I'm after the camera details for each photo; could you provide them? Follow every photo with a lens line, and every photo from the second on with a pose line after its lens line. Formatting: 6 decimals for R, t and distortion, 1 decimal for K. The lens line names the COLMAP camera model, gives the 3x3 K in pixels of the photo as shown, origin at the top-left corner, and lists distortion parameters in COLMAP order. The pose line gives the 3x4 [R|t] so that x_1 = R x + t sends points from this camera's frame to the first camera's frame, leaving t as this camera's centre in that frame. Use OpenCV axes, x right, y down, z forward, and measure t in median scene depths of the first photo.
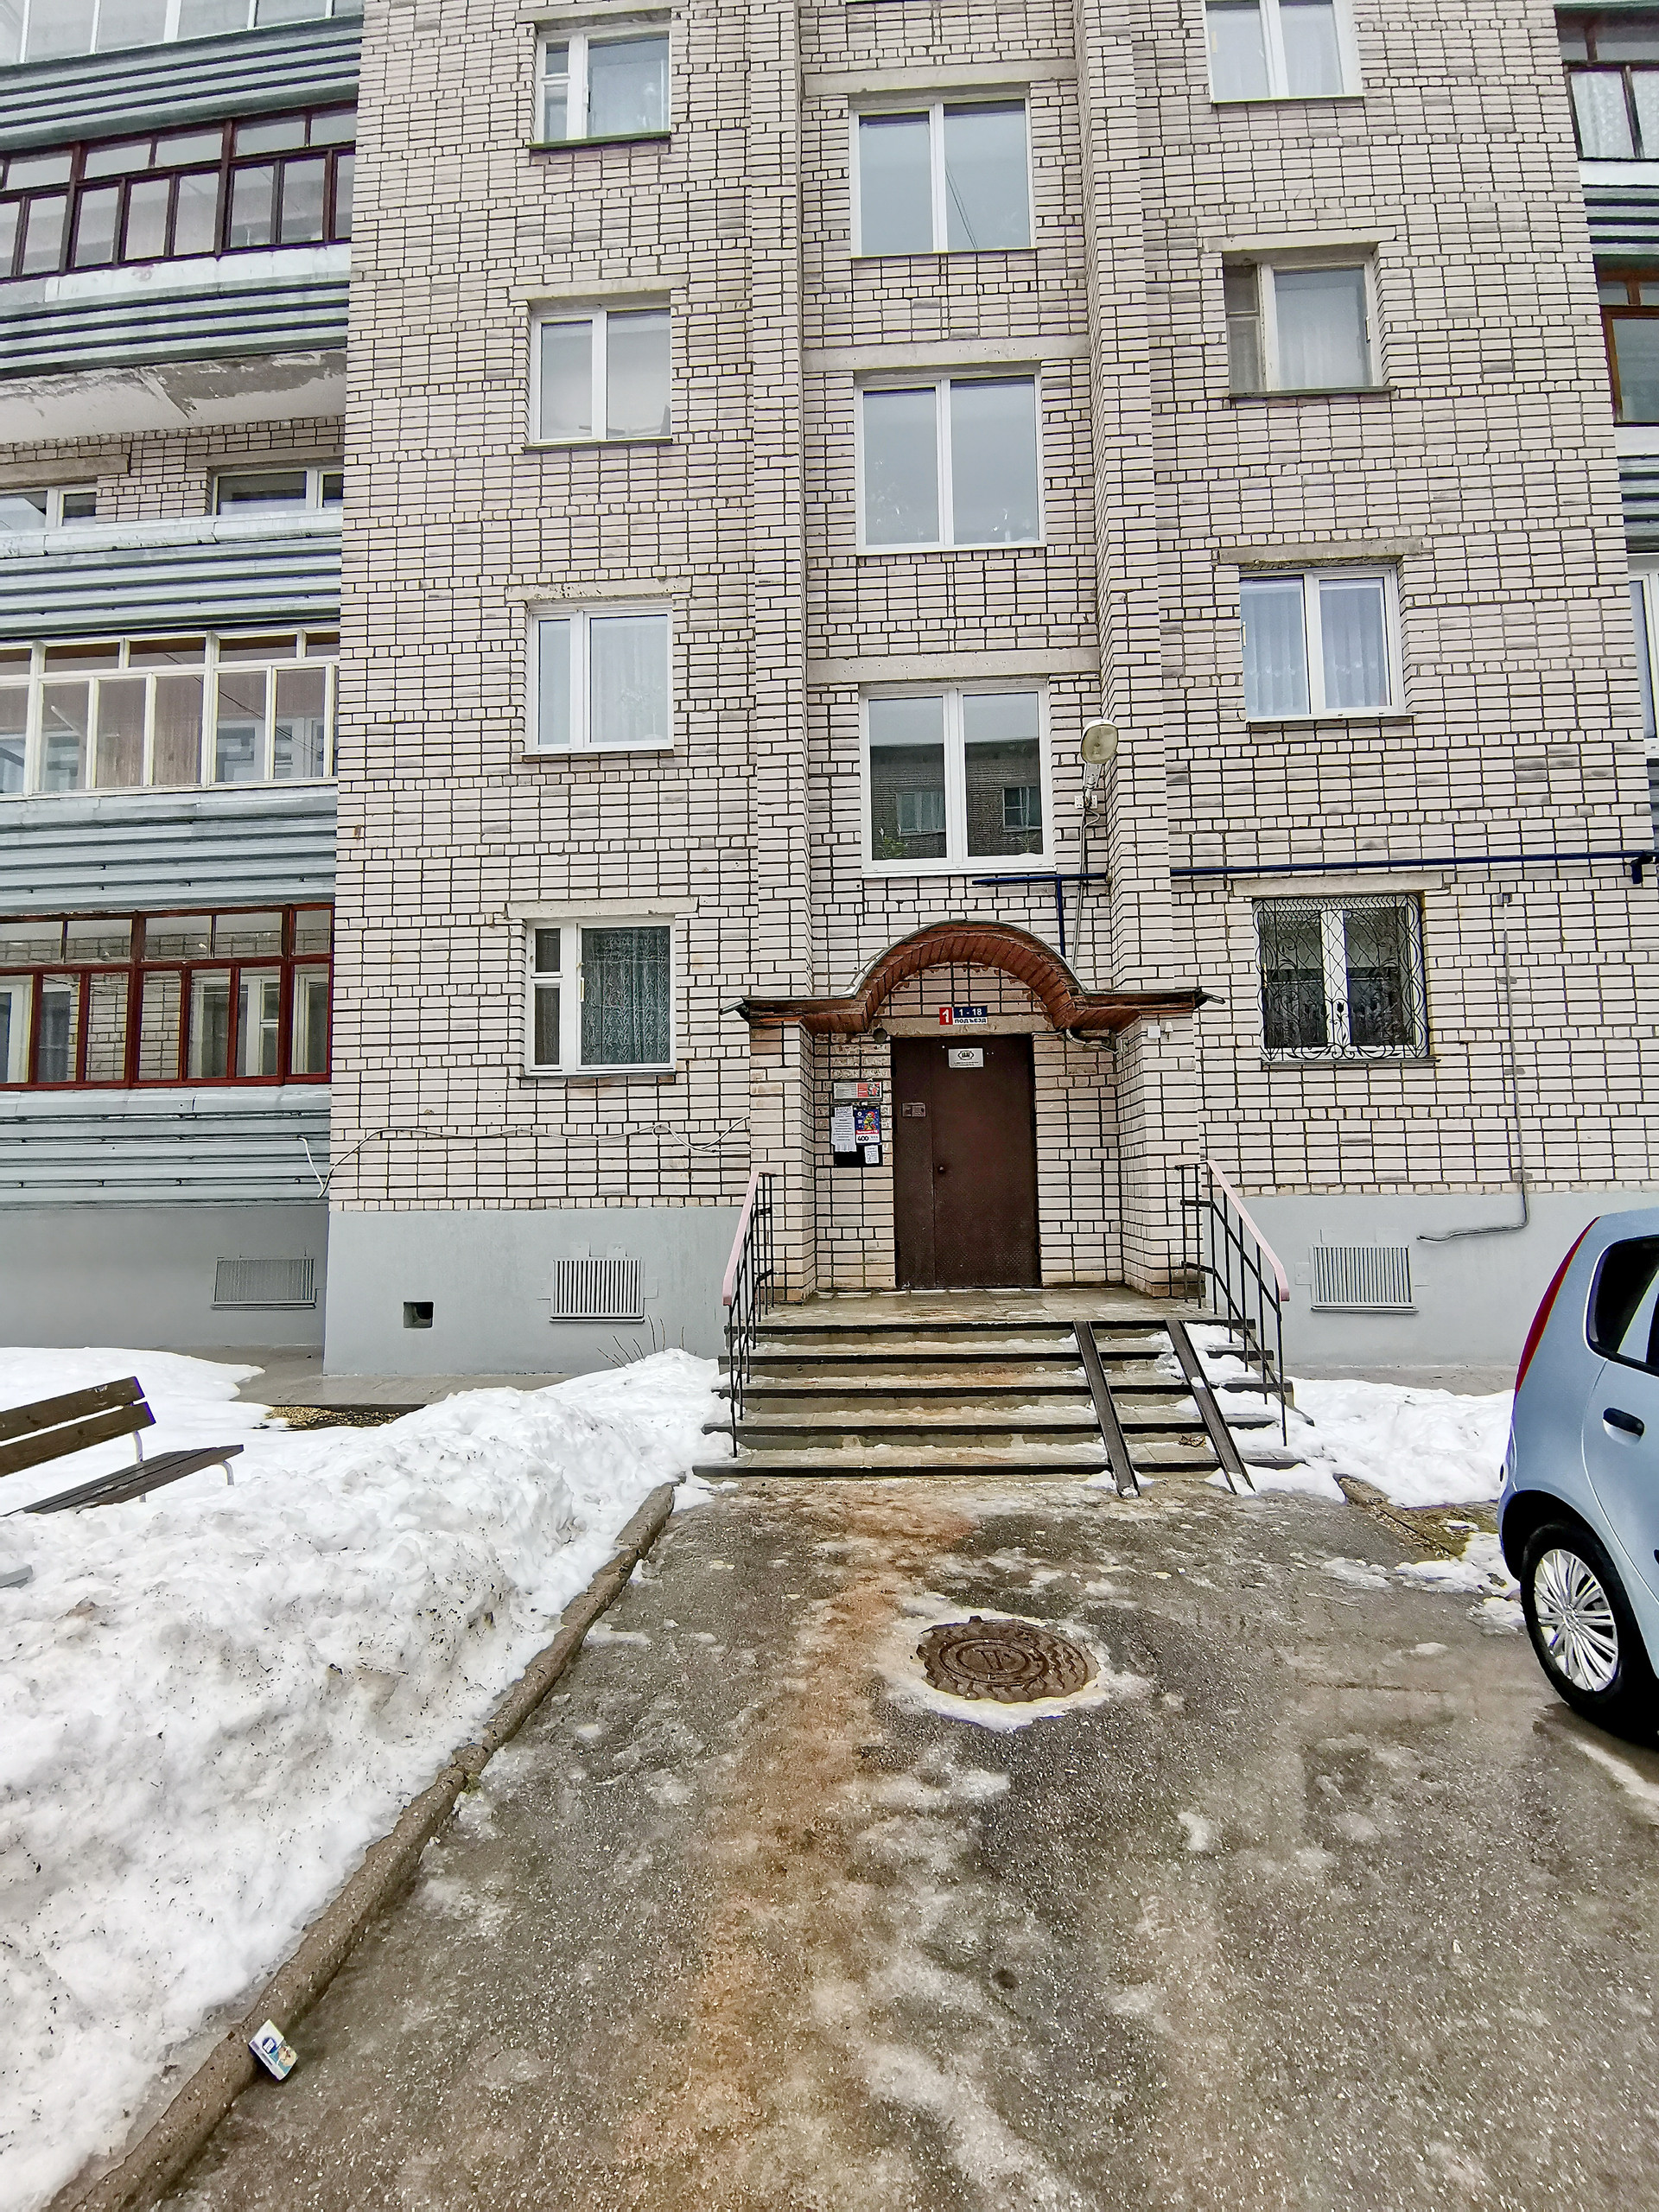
lens RADIAL K [[1087.4, 0, 827.3], [0, 1087.4, 1112.7], [0, 0, 1]] dist [0.020903, -0.024995]
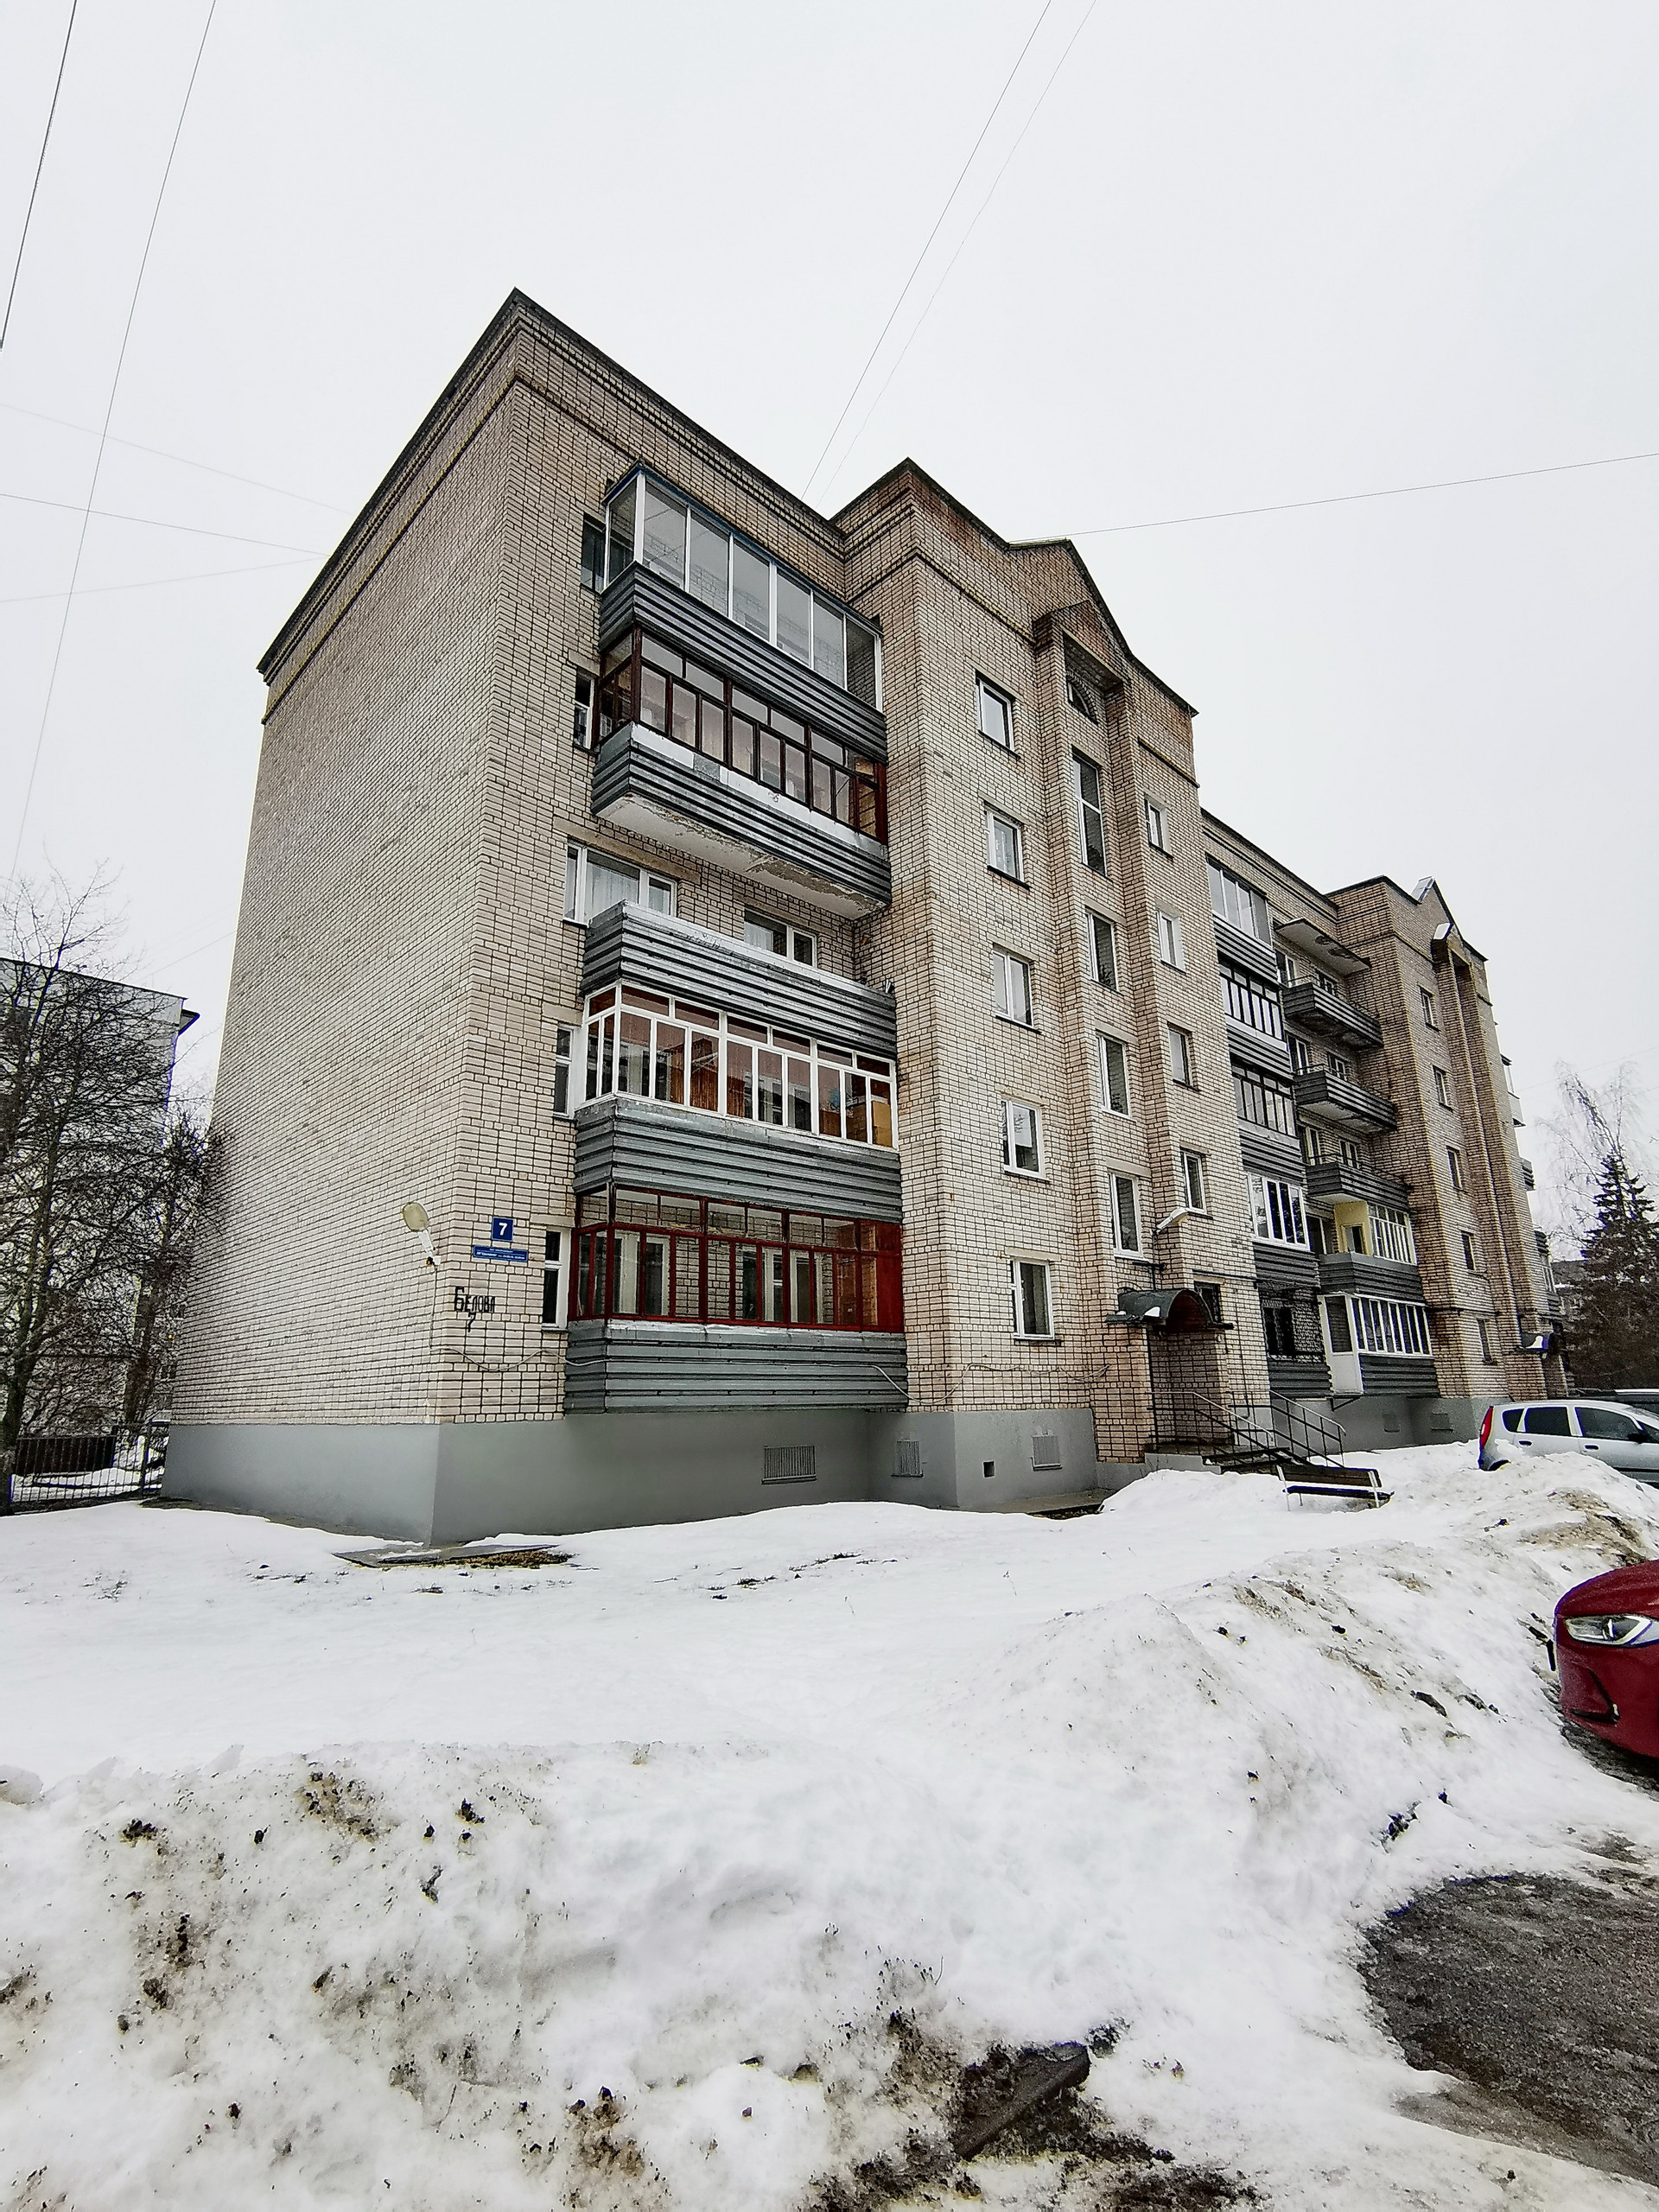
lens RADIAL K [[1087.4, 0, 827.3], [0, 1087.4, 1112.7], [0, 0, 1]] dist [0.020903, -0.024995]
pose [[0.651834, 0.196742, 0.732396, -1.672571], [-0.048108, 0.974544, -0.218974, 0.012943], [-0.756834, 0.107501, 0.644706, -0.026659]]
